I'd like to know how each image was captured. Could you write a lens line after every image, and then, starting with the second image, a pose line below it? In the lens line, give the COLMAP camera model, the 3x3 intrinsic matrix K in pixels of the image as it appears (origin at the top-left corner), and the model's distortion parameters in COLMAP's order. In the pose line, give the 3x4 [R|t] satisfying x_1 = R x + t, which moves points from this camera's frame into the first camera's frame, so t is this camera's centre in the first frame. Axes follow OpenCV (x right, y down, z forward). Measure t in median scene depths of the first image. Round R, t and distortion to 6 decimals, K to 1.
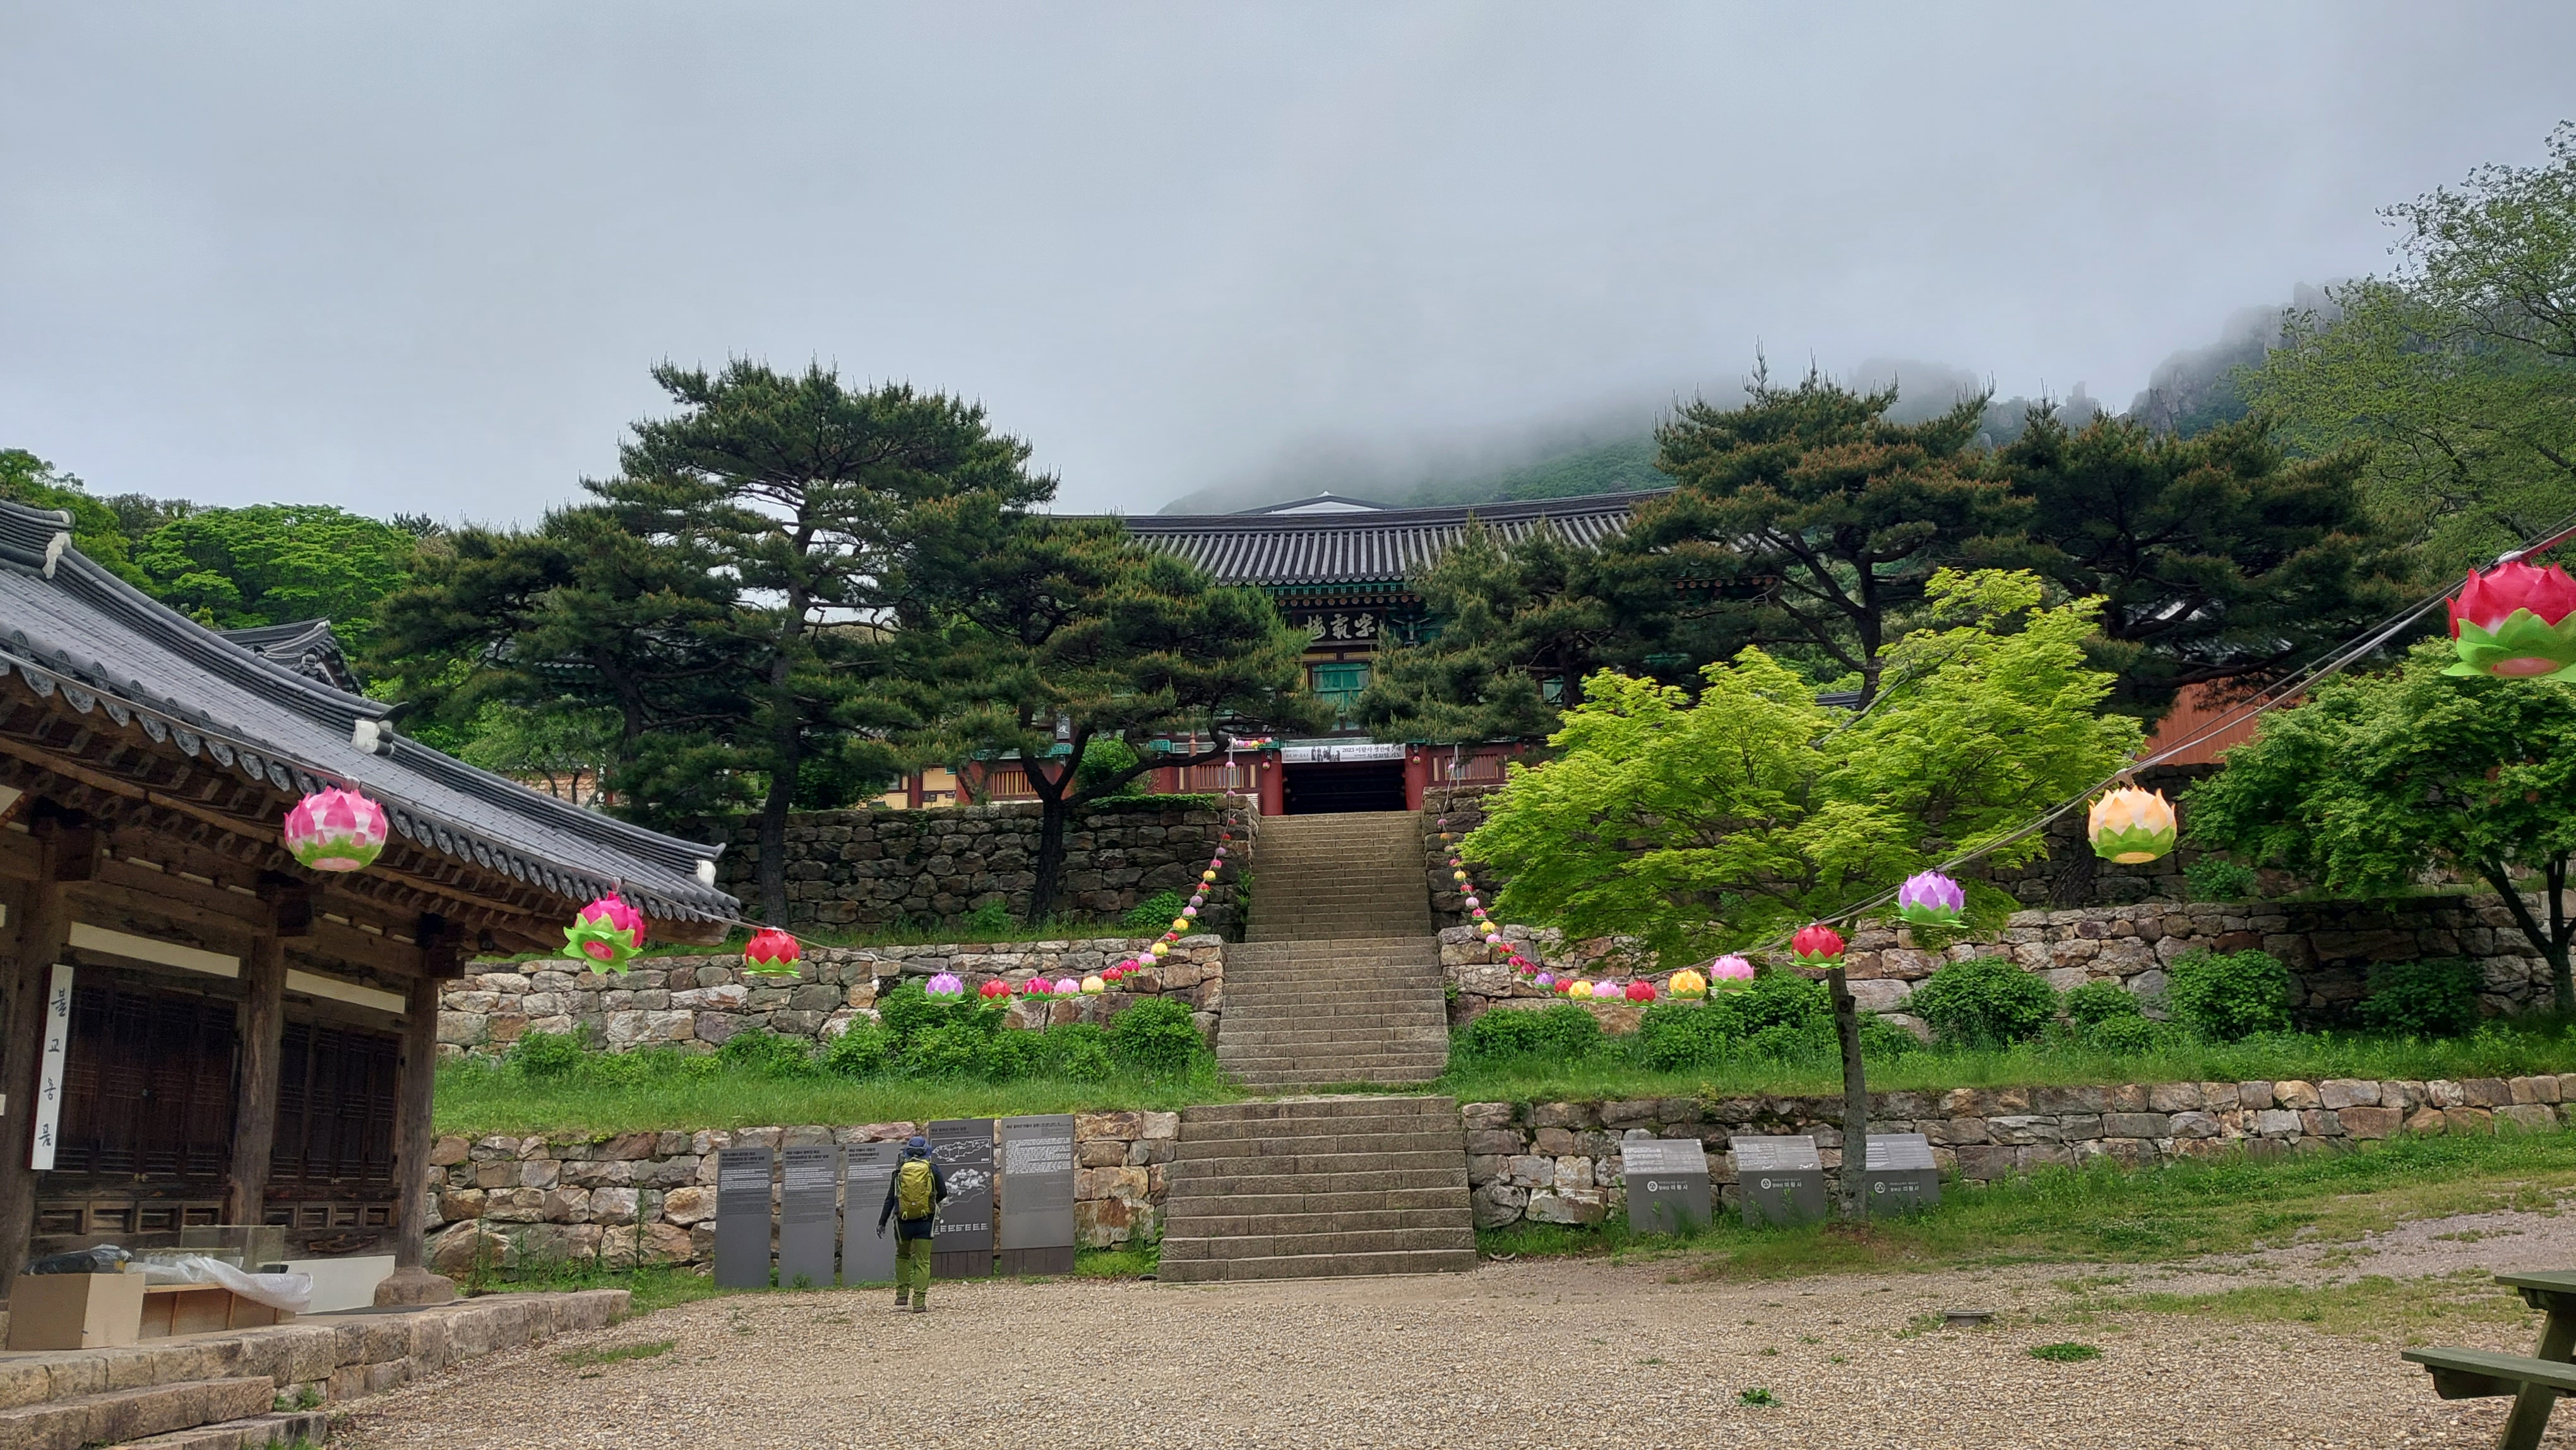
lens RADIAL K [[2058.8, 0, 1285.5], [0, 2058.8, 735.8], [0, 0, 1]] dist [0.024847, -0.020351]
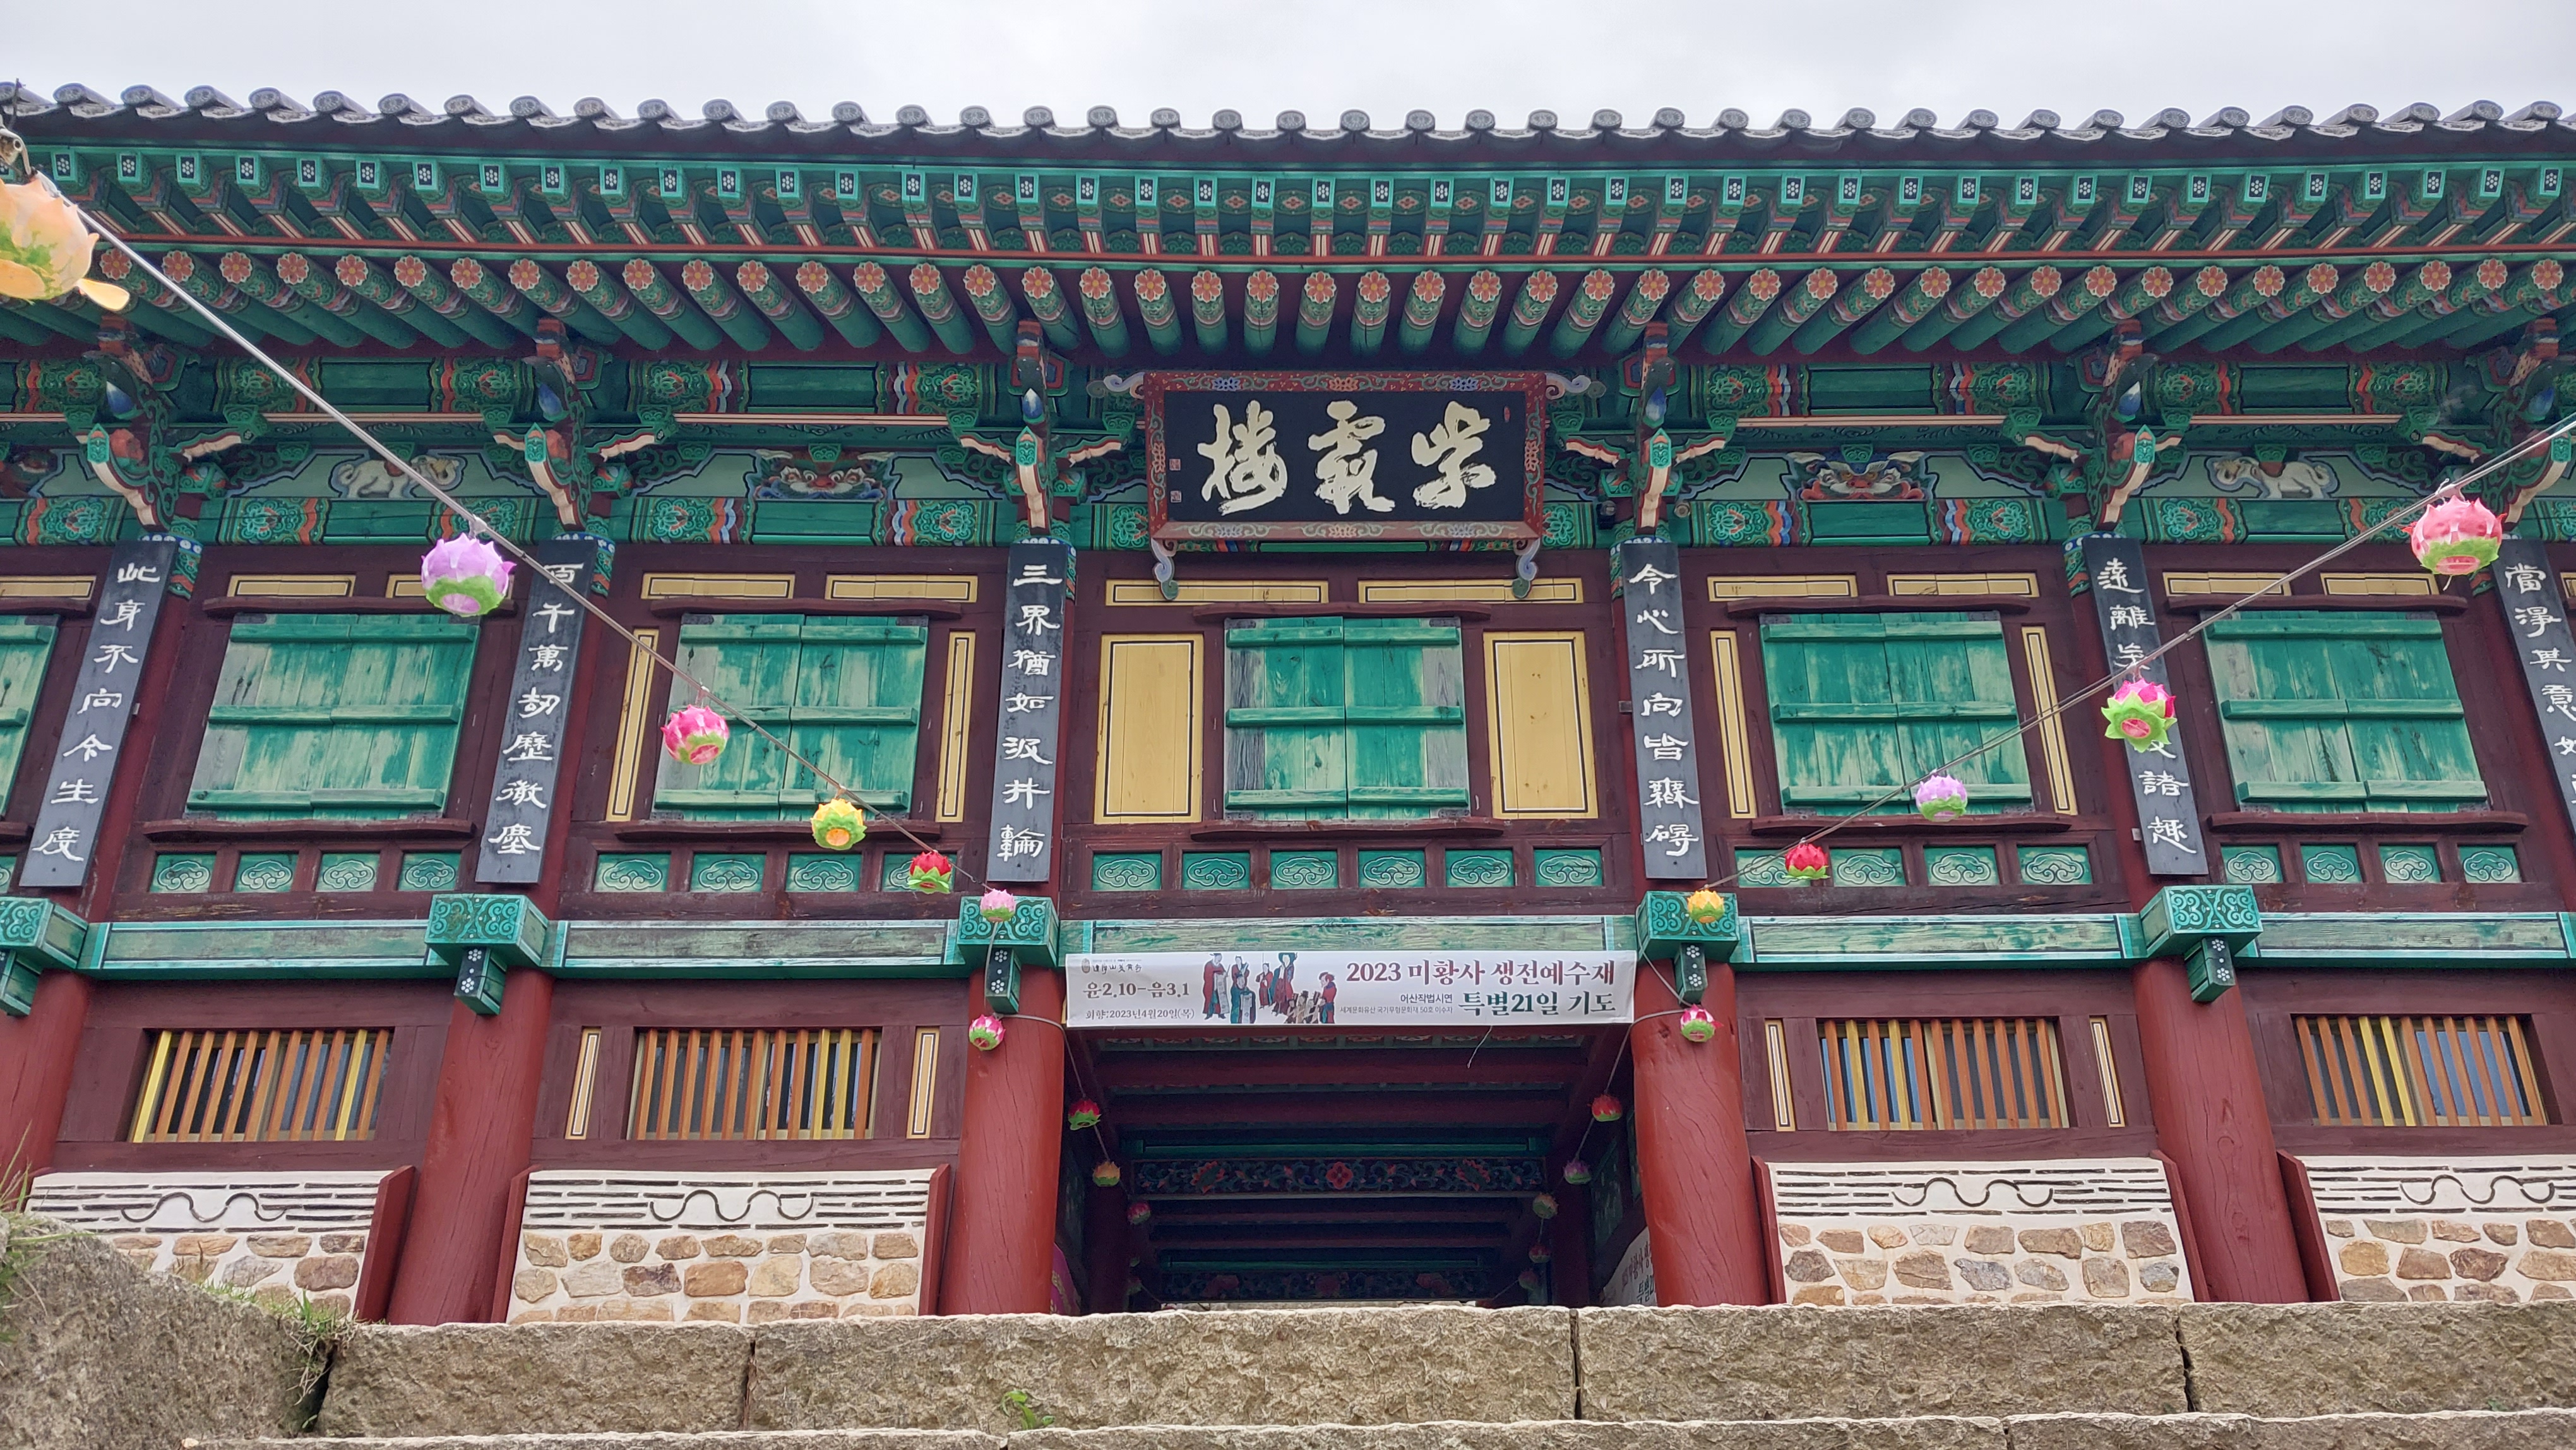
lens RADIAL K [[2058.8, 0, 1287.4], [0, 2058.8, 714.7], [0, 0, 1]] dist [0.024847, -0.020351]
pose [[0.998551, 0.042607, 0.032859, 0.020899], [-0.033835, 0.972069, -0.232242, 0.048291], [-0.041836, 0.230794, 0.972103, 1.244758]]
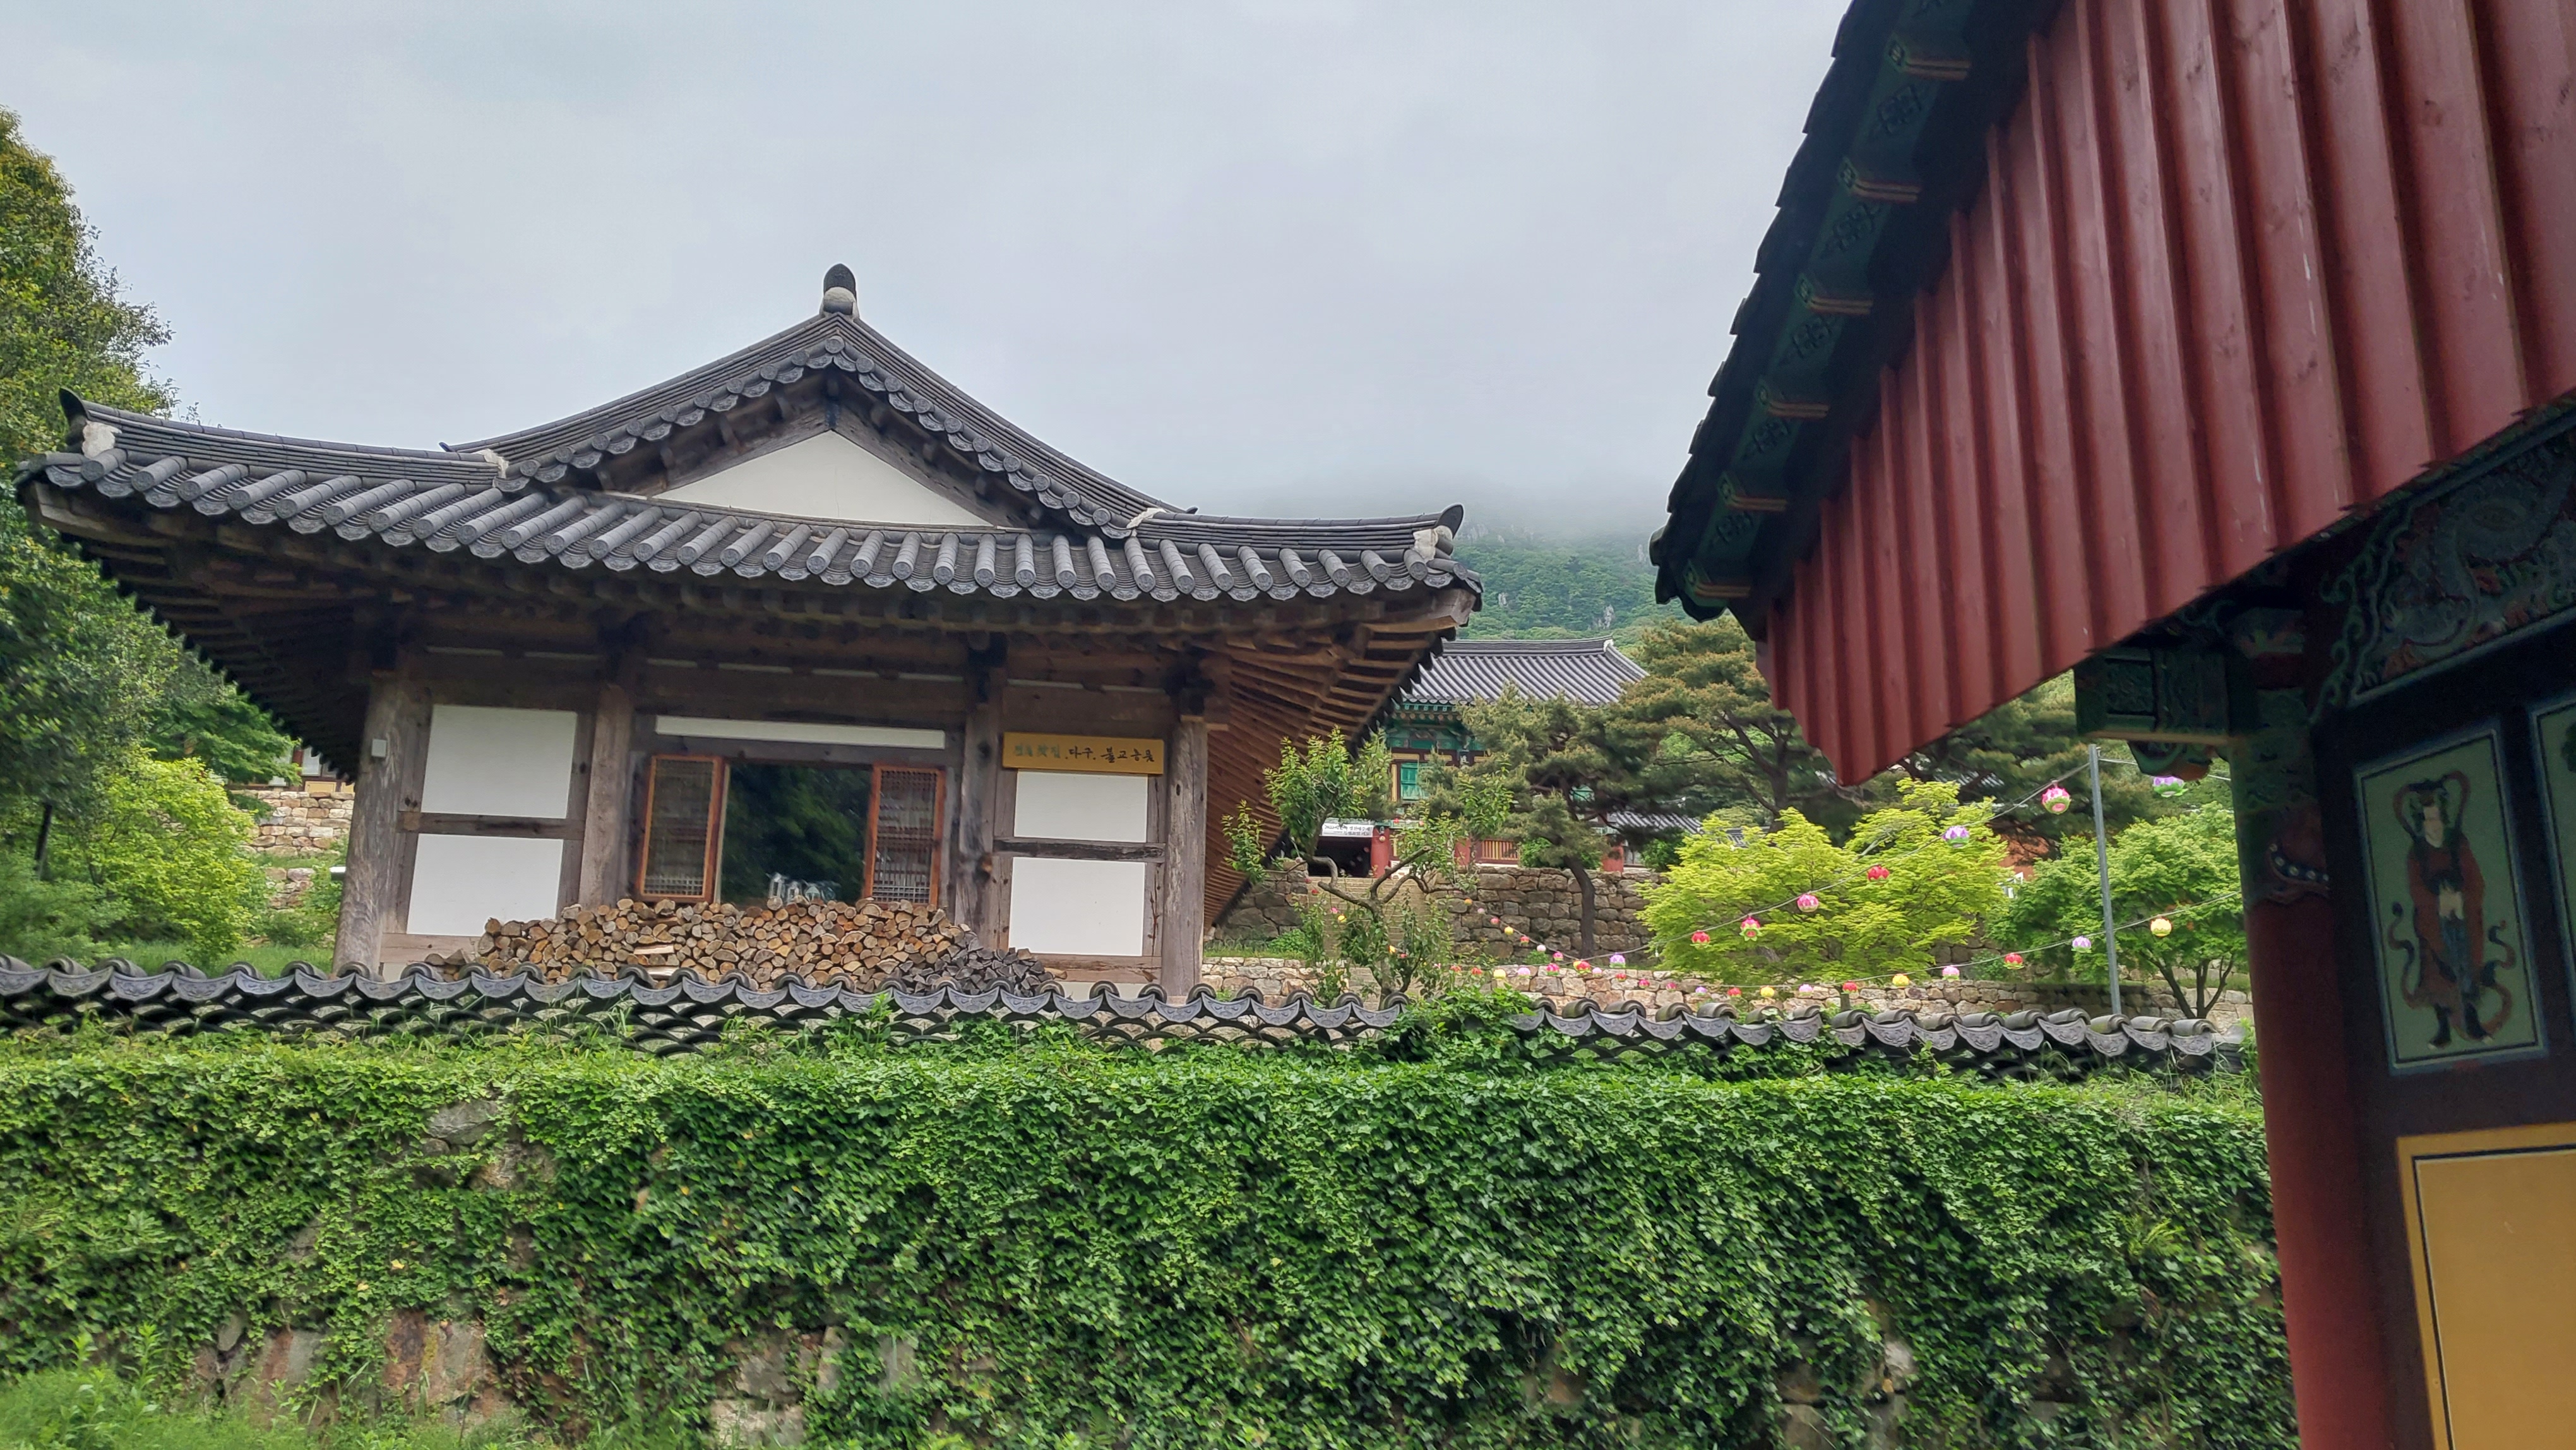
lens RADIAL K [[2058.8, 0, 1290.3], [0, 2058.8, 720.3], [0, 0, 1]] dist [0.024847, -0.020351]
pose [[0.986510, 0.079797, 0.142937, -0.290985], [-0.074758, 0.996387, -0.040294, -0.010675], [-0.145636, 0.029065, 0.988911, -0.432383]]
